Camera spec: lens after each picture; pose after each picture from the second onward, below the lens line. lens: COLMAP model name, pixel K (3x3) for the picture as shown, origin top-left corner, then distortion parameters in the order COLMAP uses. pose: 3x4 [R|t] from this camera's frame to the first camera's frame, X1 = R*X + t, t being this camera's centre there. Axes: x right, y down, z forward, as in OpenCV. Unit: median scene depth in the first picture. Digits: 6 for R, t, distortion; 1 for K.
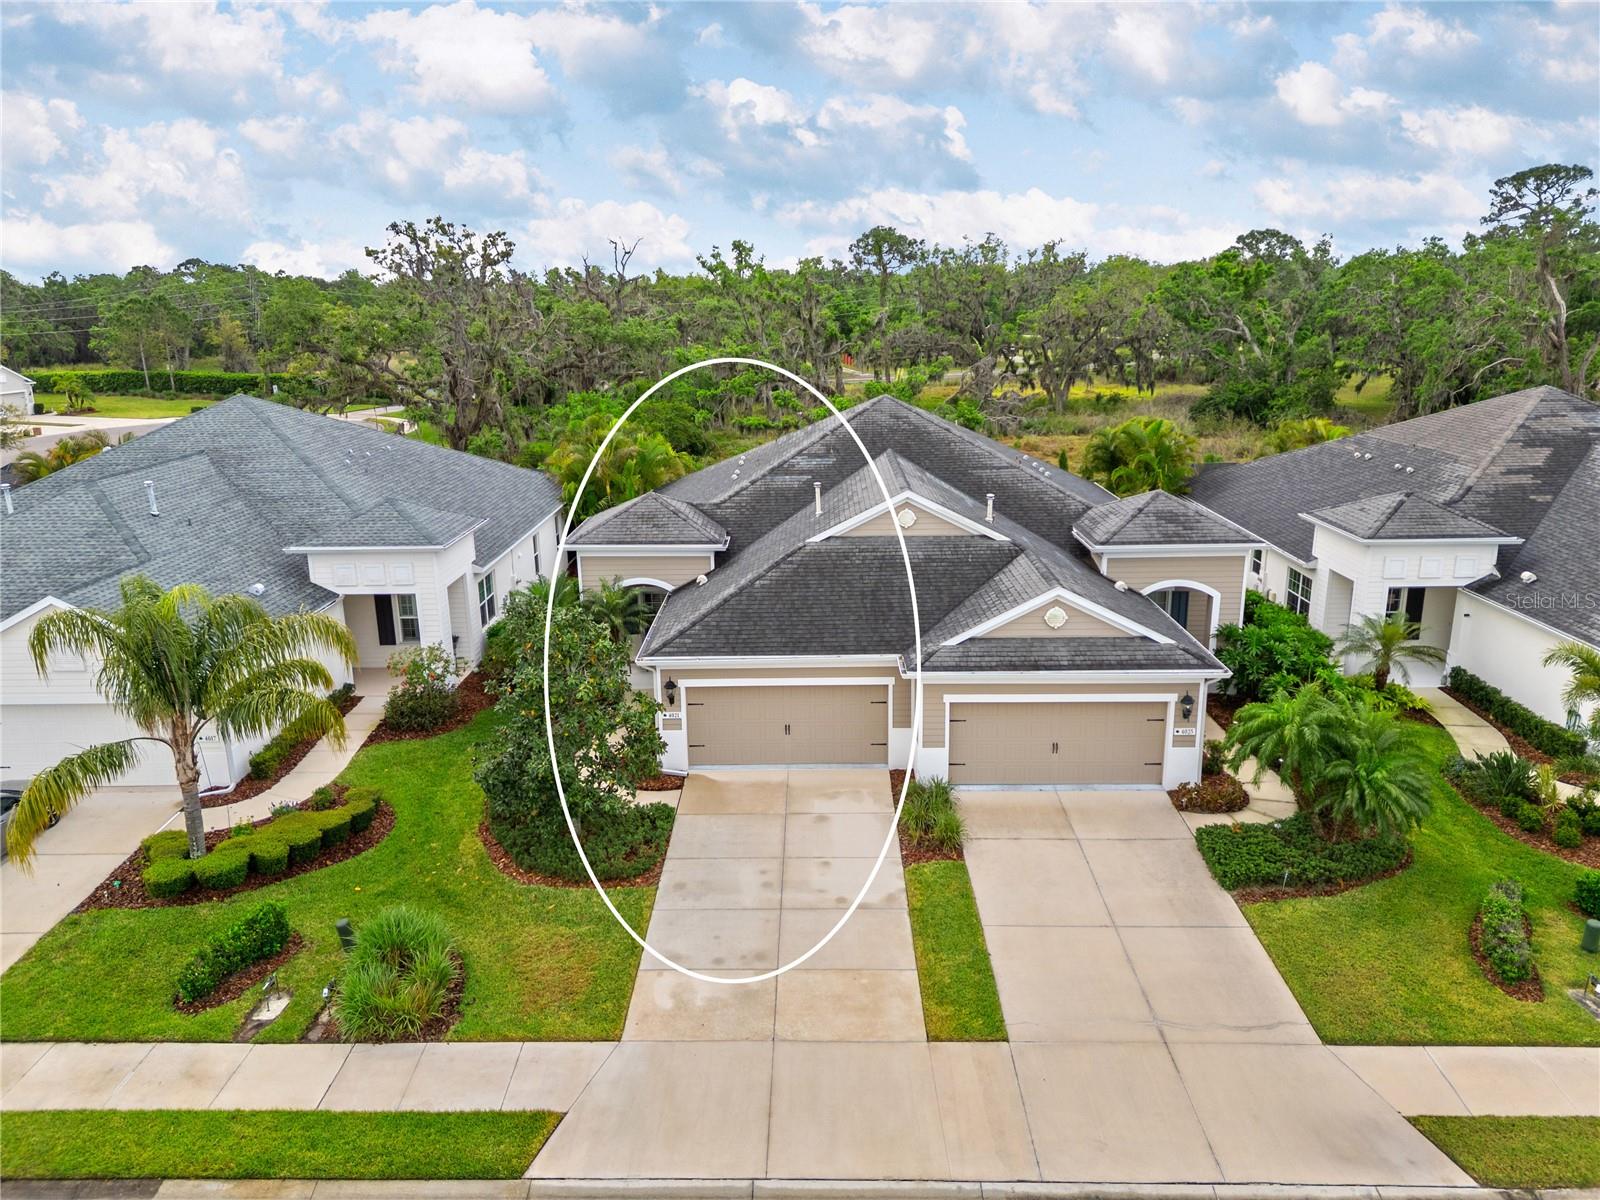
lens RADIAL K [[1130.7, 0, 795.3], [0, 1130.7, 591.8], [0, 0, 1]] dist [0.079447, -0.076393]
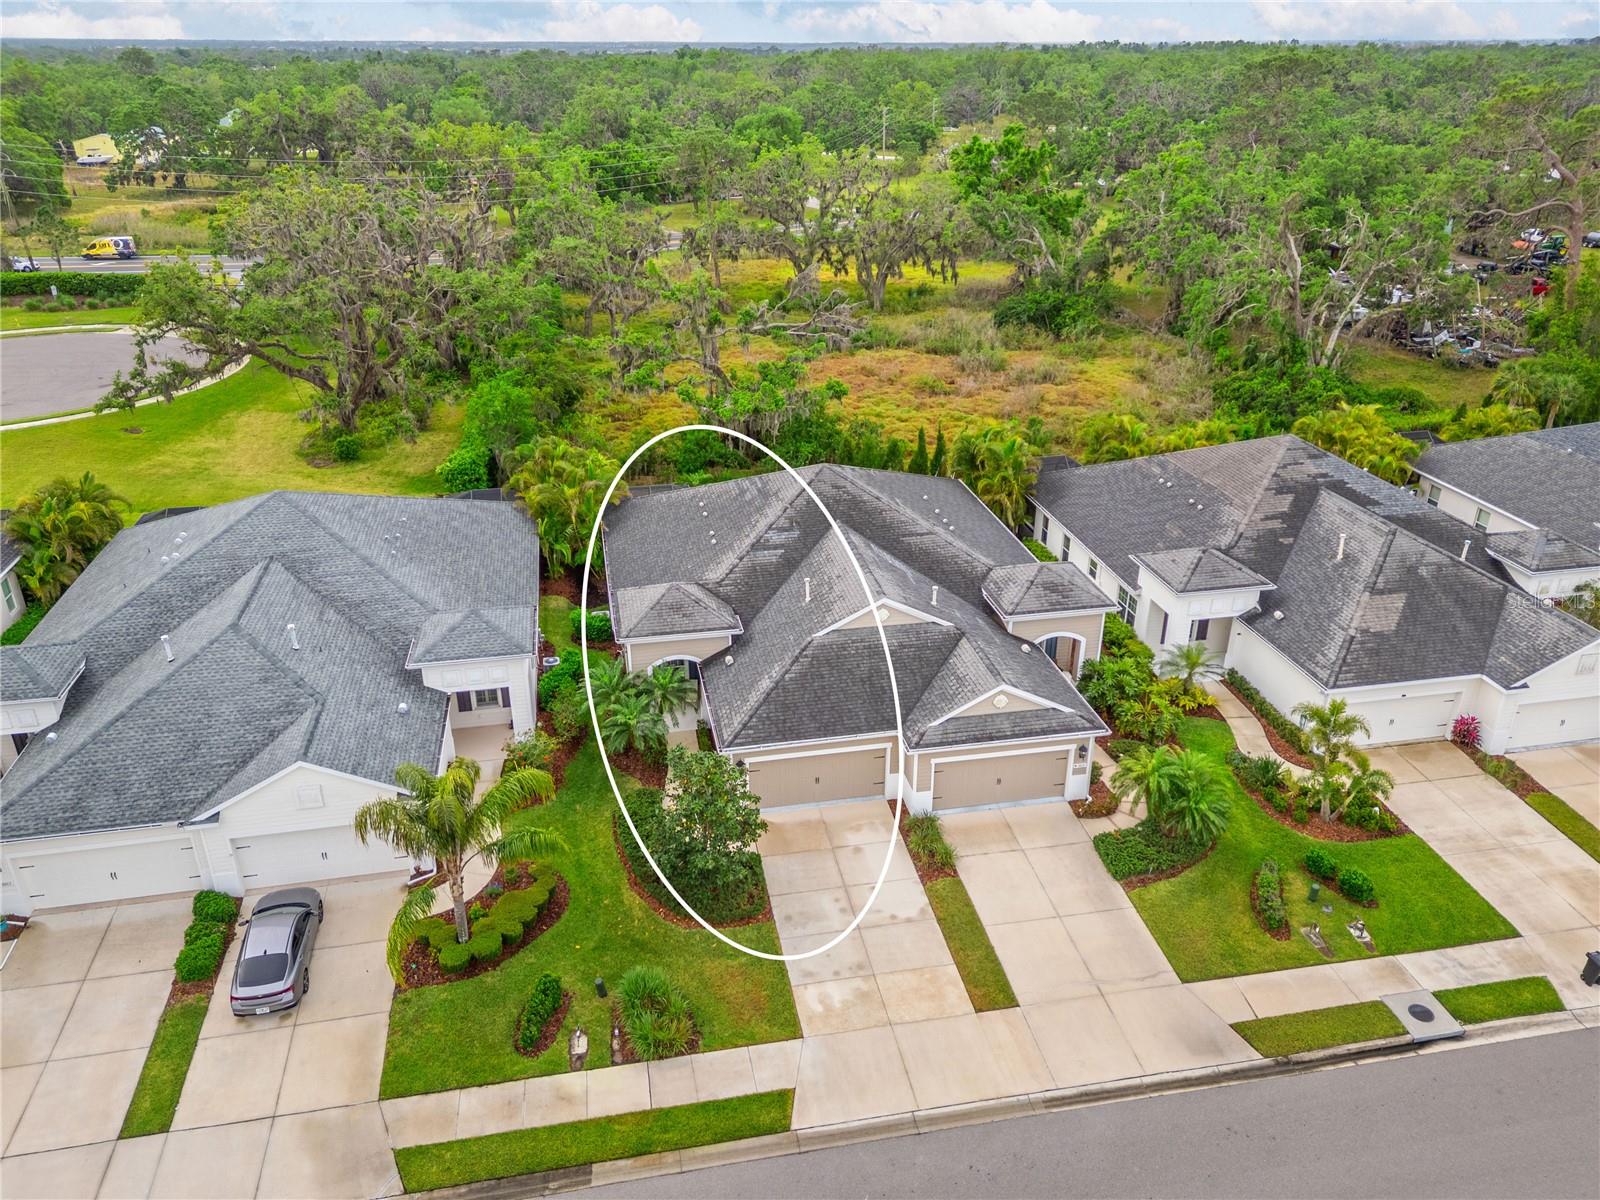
lens RADIAL K [[1151.7, 0, 795.1], [0, 1151.7, 594.4], [0, 0, 1]] dist [0.089012, -0.100442]
pose [[0.978885, -0.074587, 0.190319, -0.315179], [0.039703, 0.982697, 0.180915, -0.401931], [-0.200520, -0.169539, 0.964908, -0.392876]]
